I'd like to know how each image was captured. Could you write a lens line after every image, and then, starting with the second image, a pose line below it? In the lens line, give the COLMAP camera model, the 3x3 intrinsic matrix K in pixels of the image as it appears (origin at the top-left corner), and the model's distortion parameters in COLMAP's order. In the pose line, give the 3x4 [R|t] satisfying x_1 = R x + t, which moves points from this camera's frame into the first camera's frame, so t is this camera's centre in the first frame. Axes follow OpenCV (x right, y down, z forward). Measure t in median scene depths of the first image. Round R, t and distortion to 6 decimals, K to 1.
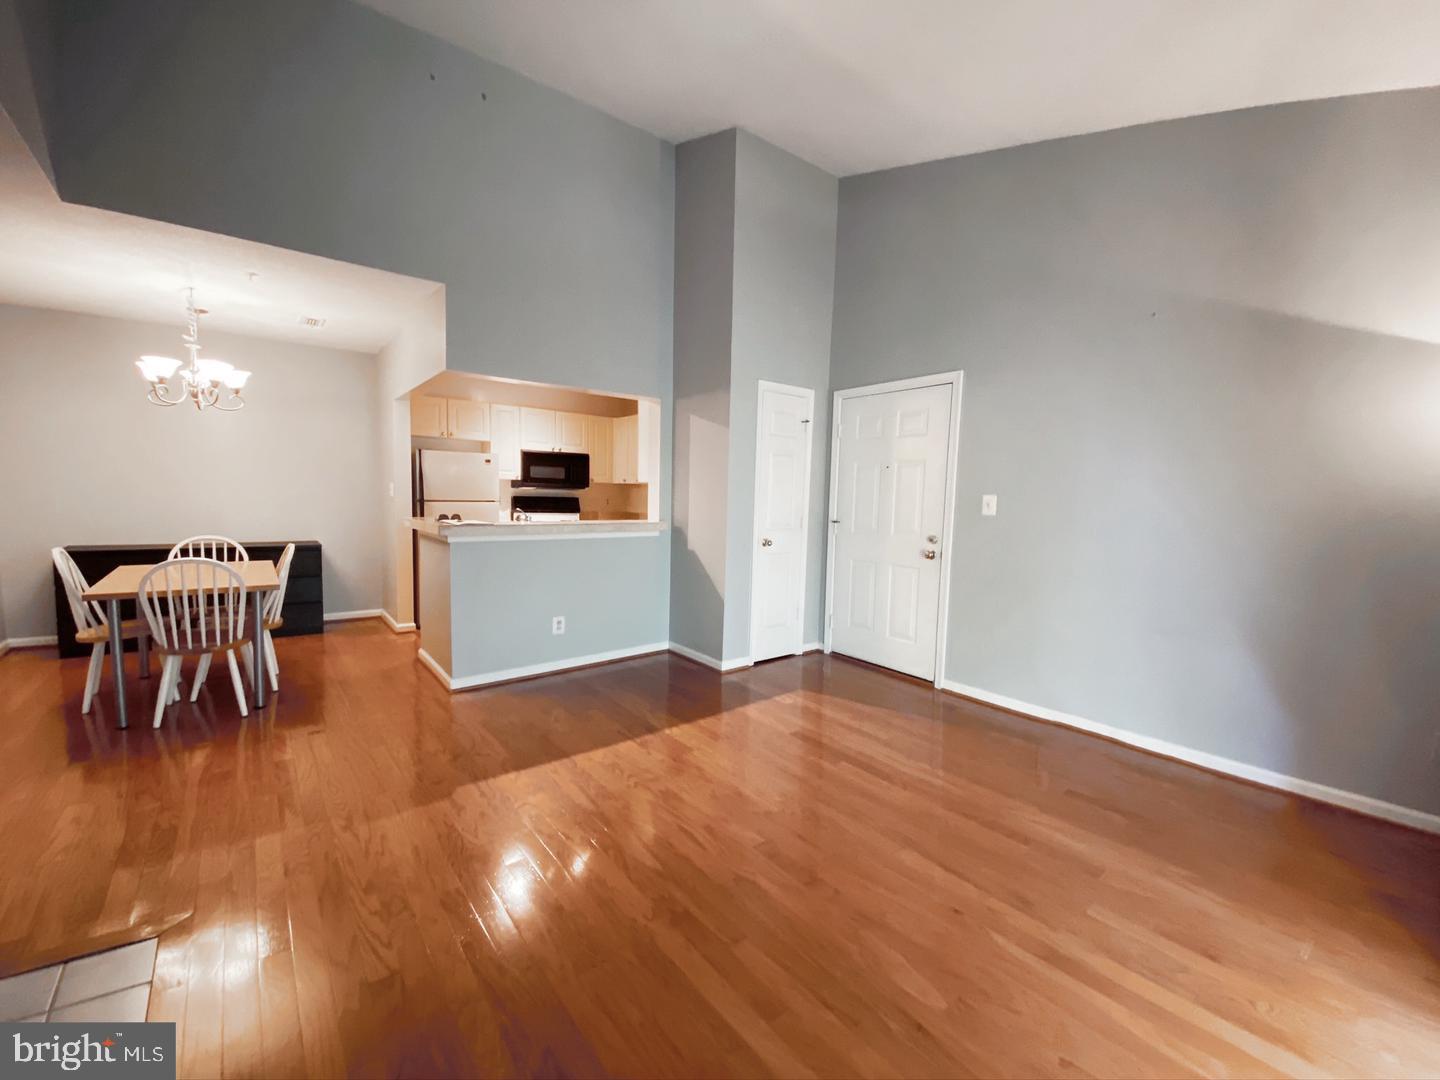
lens RADIAL K [[593.3, 0, 728.5], [0, 593.3, 543.4], [0, 0, 1]] dist [-0.007581, -0.008087]
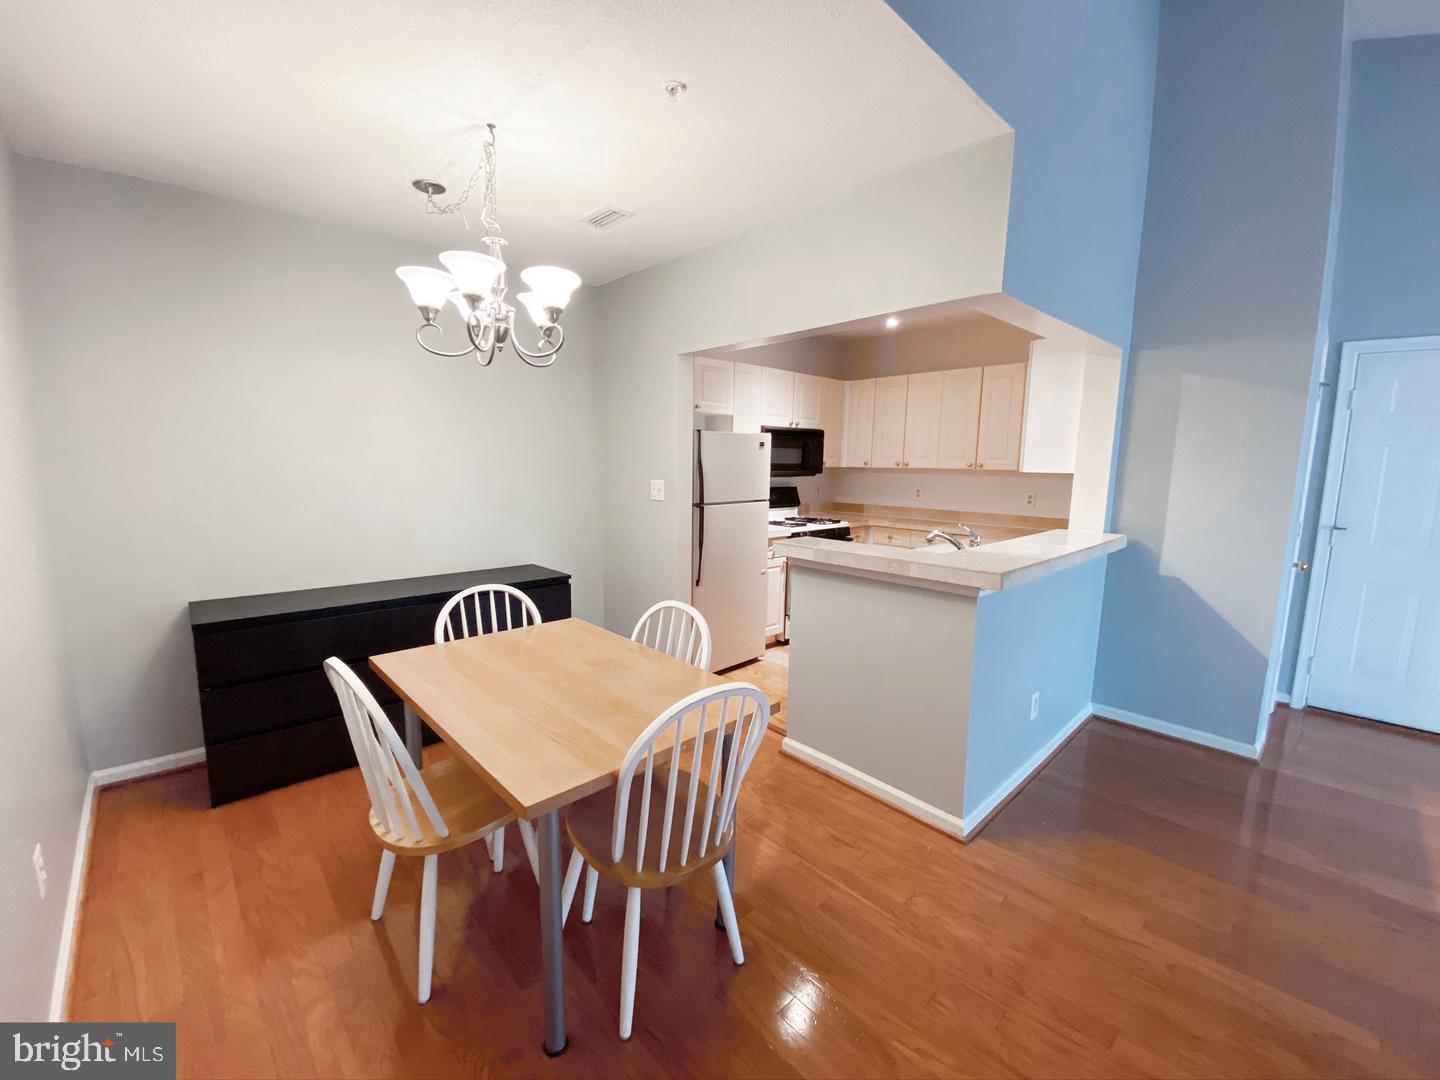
lens RADIAL K [[593.3, 0, 711.7], [0, 593.3, 537.4], [0, 0, 1]] dist [-0.007581, -0.008087]
pose [[0.998007, -0.023243, 0.058663, -0.584105], [0.020647, 0.998797, 0.044473, -0.069095], [-0.059626, -0.043173, 0.997287, 0.344257]]
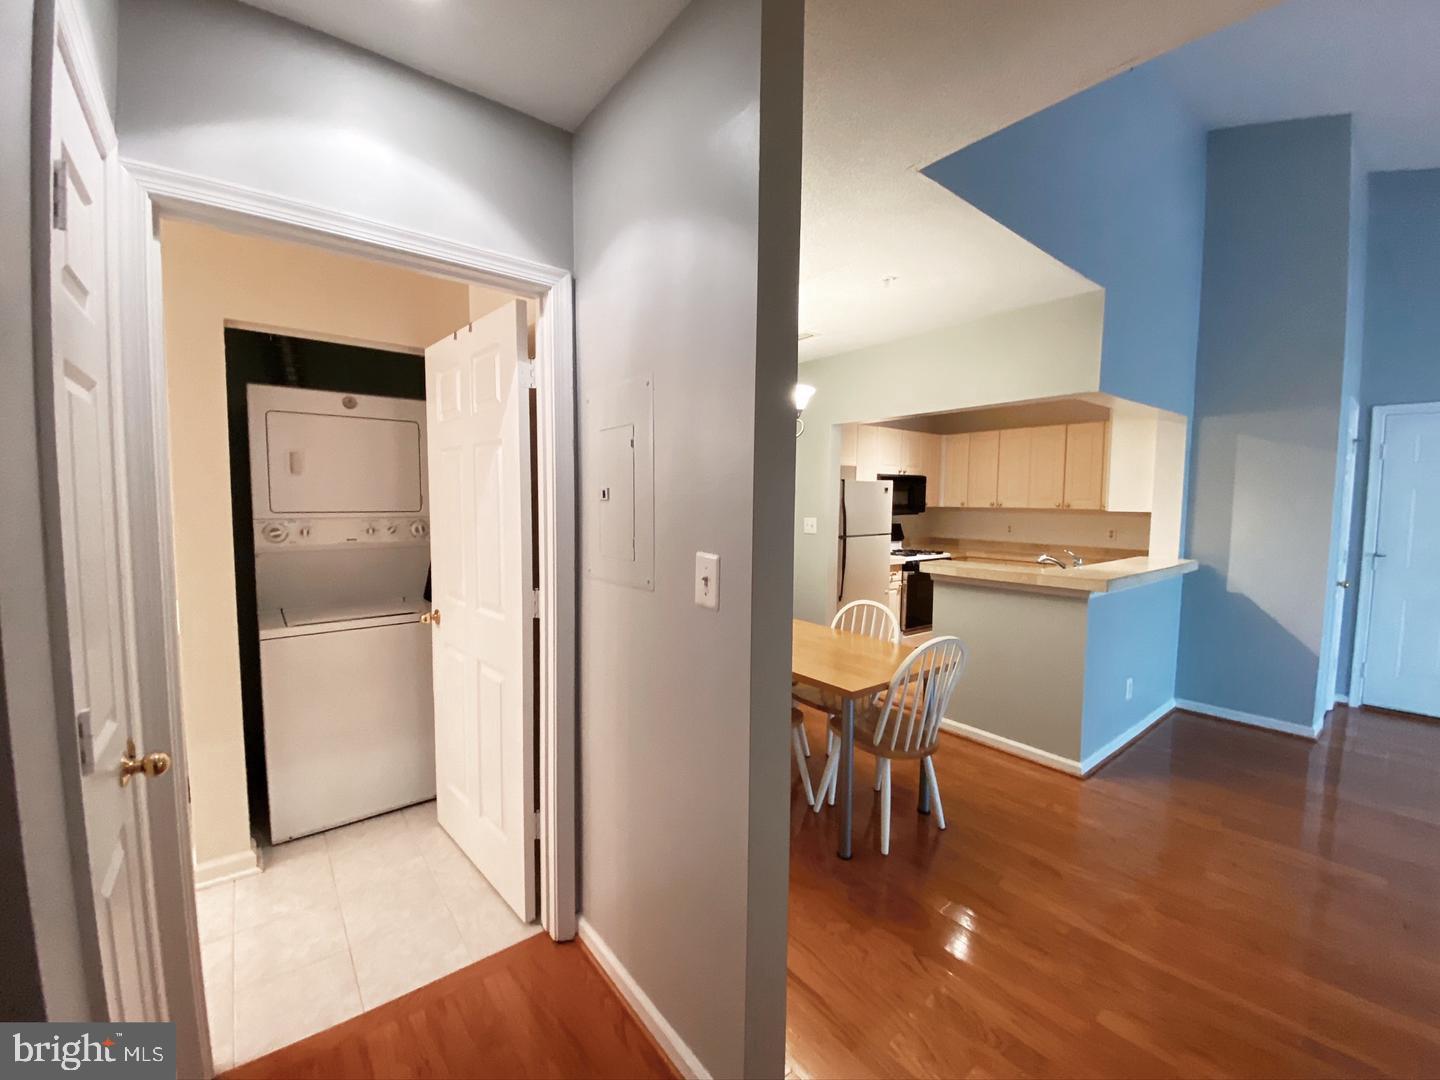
lens RADIAL K [[593.3, 0, 702.3], [0, 593.3, 533.0], [0, 0, 1]] dist [-0.007581, -0.008087]
pose [[0.999335, -0.017826, -0.031806, -0.754536], [0.016864, 0.999399, -0.030280, -0.058171], [0.032327, 0.029723, 0.999035, 0.121256]]
